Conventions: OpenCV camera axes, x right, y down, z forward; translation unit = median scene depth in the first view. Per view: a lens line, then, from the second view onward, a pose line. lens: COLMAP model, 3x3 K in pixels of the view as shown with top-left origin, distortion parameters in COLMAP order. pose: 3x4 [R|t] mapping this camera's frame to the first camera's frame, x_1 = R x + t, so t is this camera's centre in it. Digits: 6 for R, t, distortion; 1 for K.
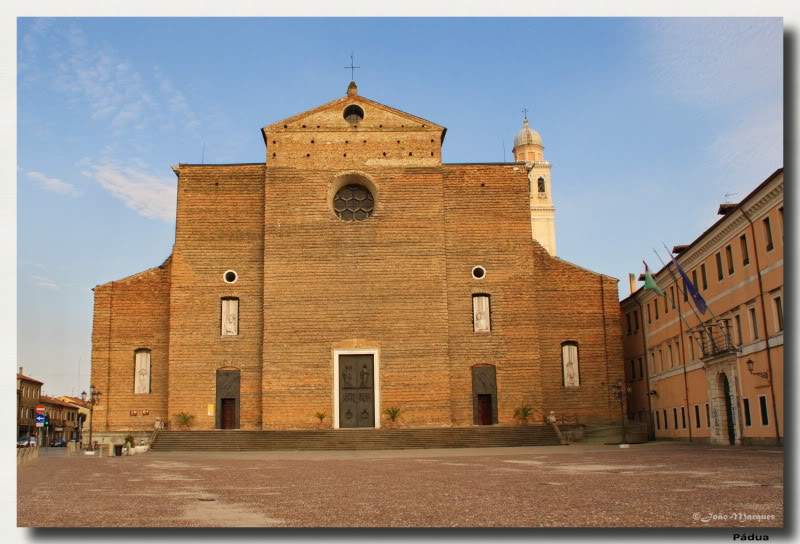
lens RADIAL K [[784.6, 0, 355.8], [0, 784.6, 267.6], [0, 0, 1]] dist [-0.100520, 0.000000]
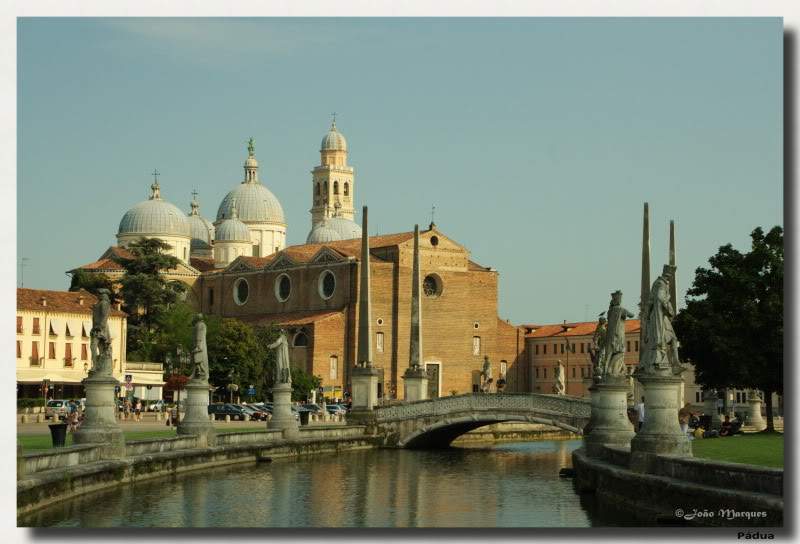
lens RADIAL K [[2192.2, 0, 403.1], [0, 2192.2, 267.6], [0, 0, 1]] dist [0.522625, 0.000000]
pose [[0.782526, 0.065067, 0.619209, -3.517008], [-0.156180, 0.983240, 0.094053, -0.645596], [-0.602712, -0.170307, 0.779573, -3.297075]]
